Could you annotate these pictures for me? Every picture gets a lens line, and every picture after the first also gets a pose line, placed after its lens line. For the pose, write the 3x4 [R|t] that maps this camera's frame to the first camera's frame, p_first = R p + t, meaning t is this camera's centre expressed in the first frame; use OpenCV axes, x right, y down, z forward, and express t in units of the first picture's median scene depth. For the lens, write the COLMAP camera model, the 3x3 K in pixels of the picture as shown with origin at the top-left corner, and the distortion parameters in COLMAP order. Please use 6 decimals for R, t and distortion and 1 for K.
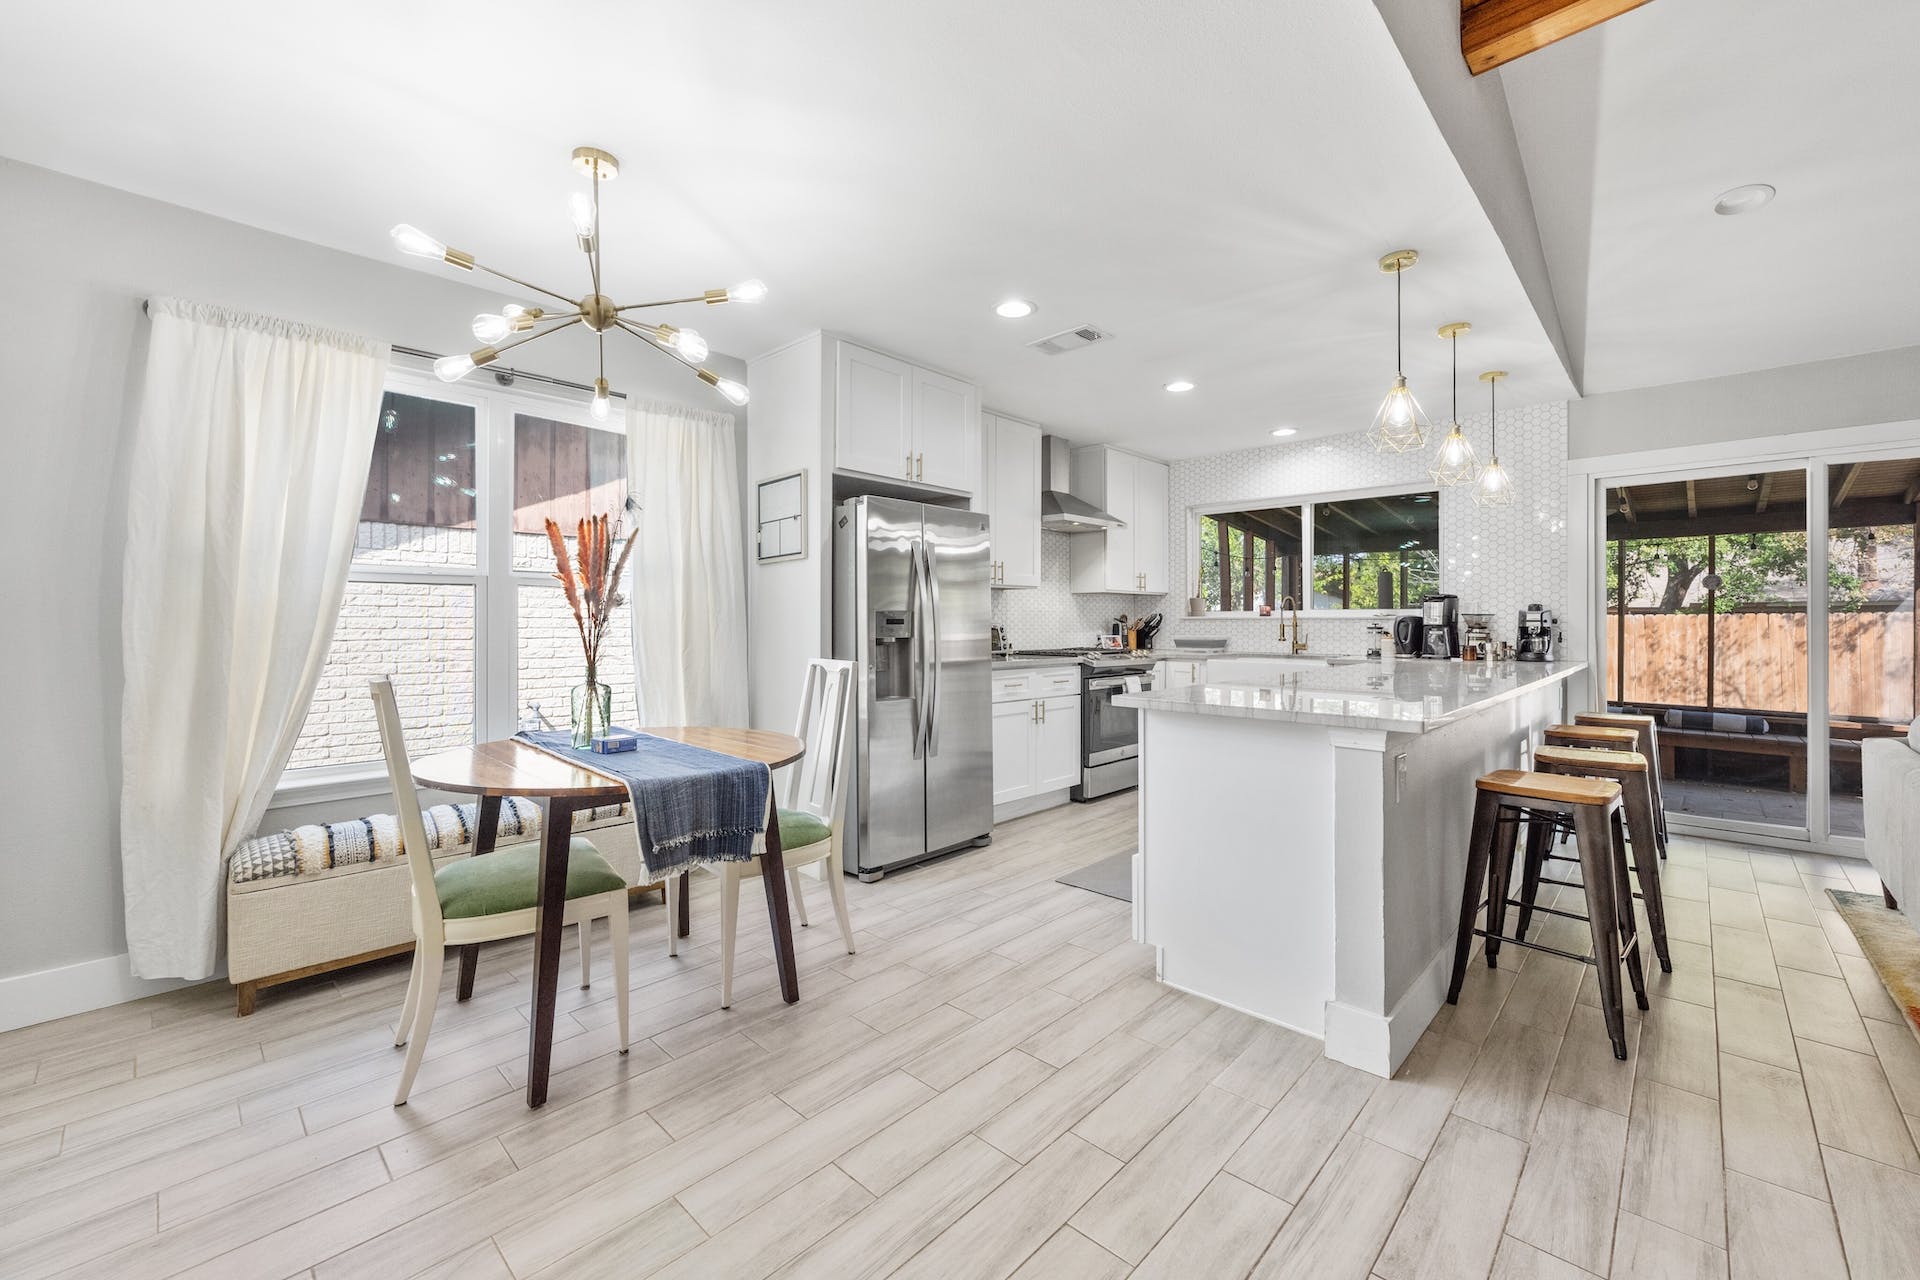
lens RADIAL K [[776.8, 0, 961.2], [0, 776.8, 620.3], [0, 0, 1]] dist [-0.000139, -0.000075]
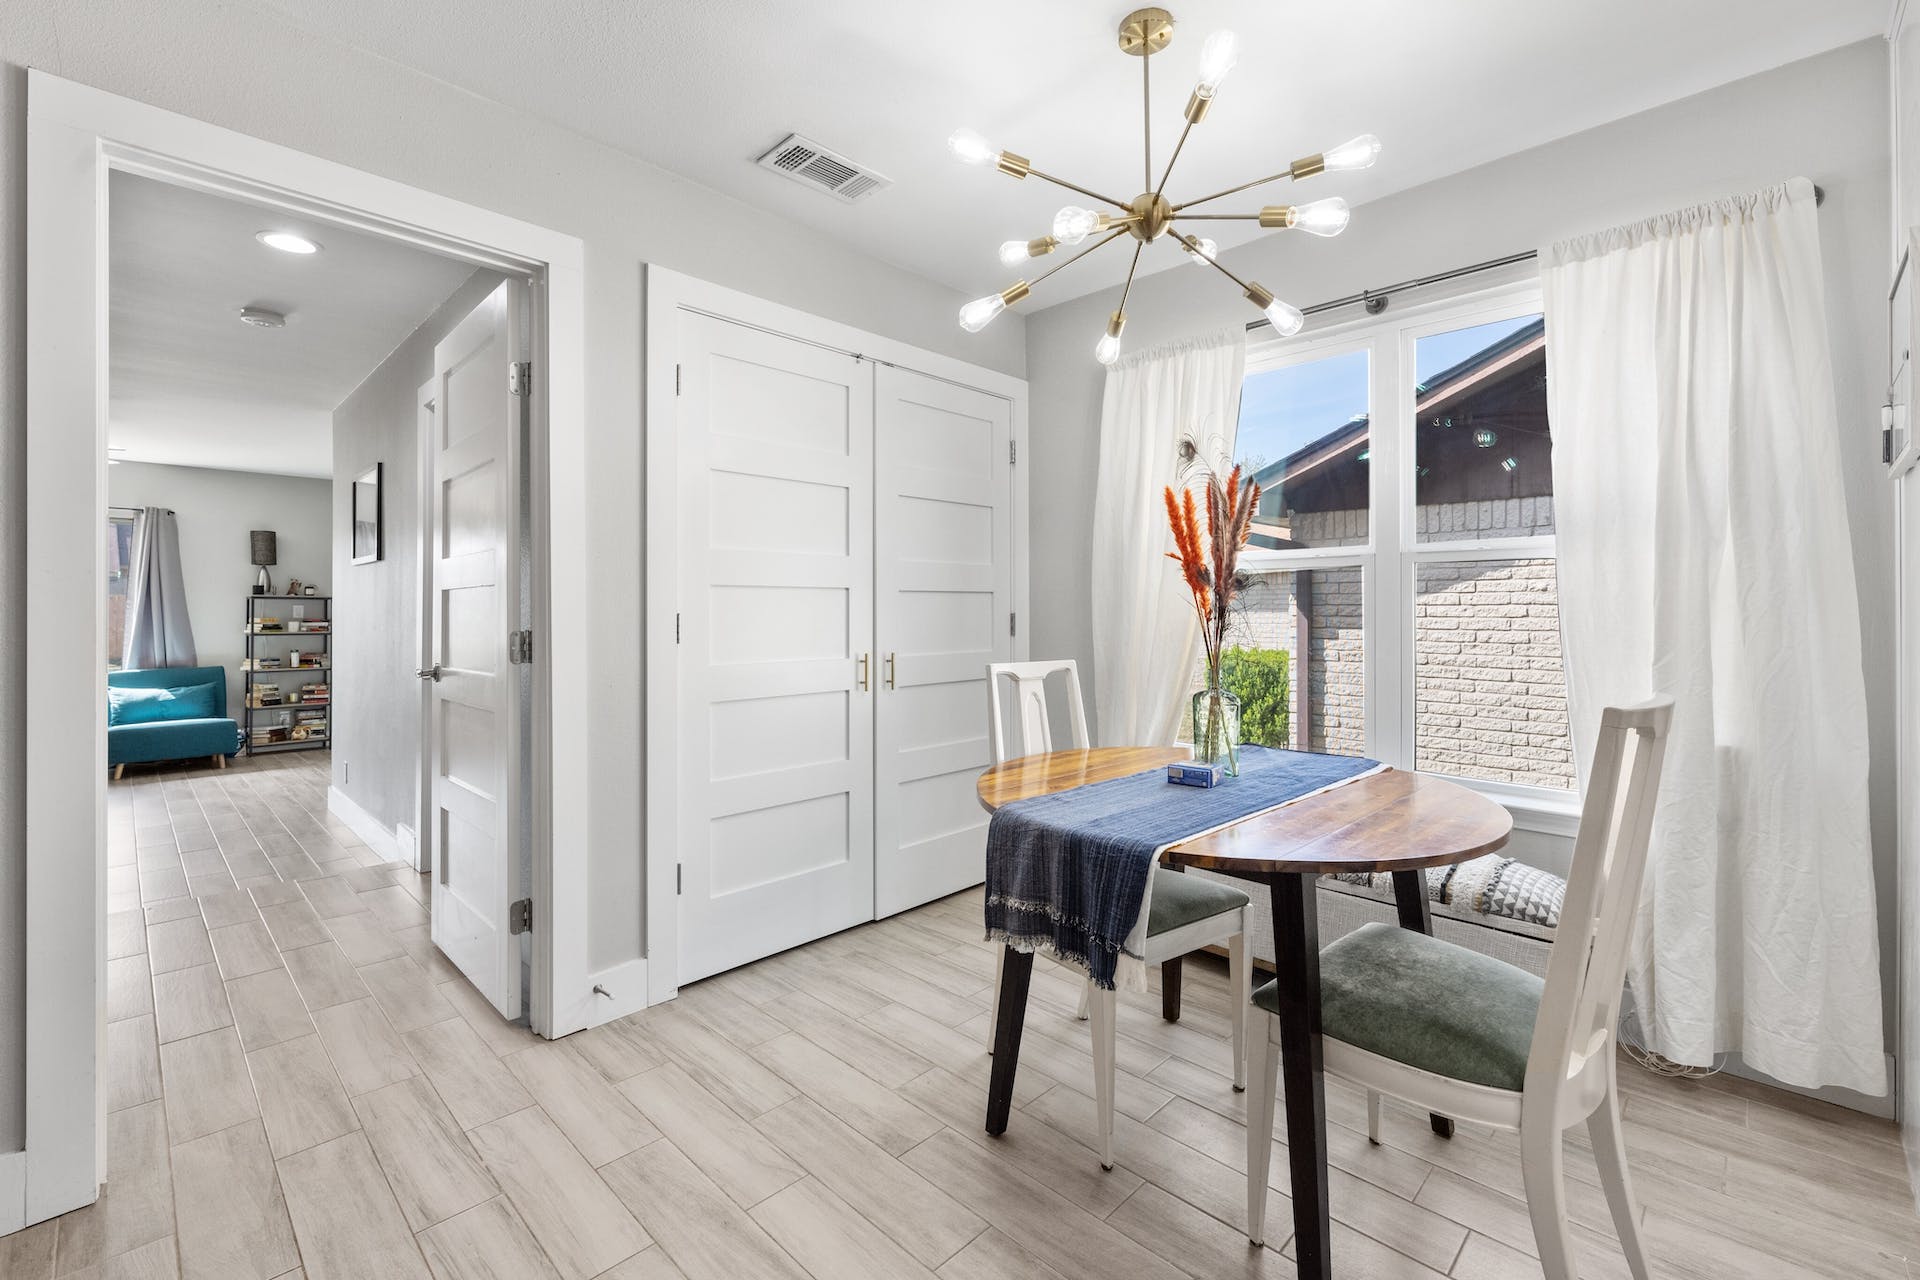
lens RADIAL K [[828.1, 0, 963.5], [0, 828.1, 609.7], [0, 0, 1]] dist [-0.000234, -0.000046]
pose [[-0.013861, -0.002157, -0.999902, 0.416772], [0.004686, 0.999987, -0.002222, 0.001838], [0.999893, -0.004716, -0.013851, 0.916298]]
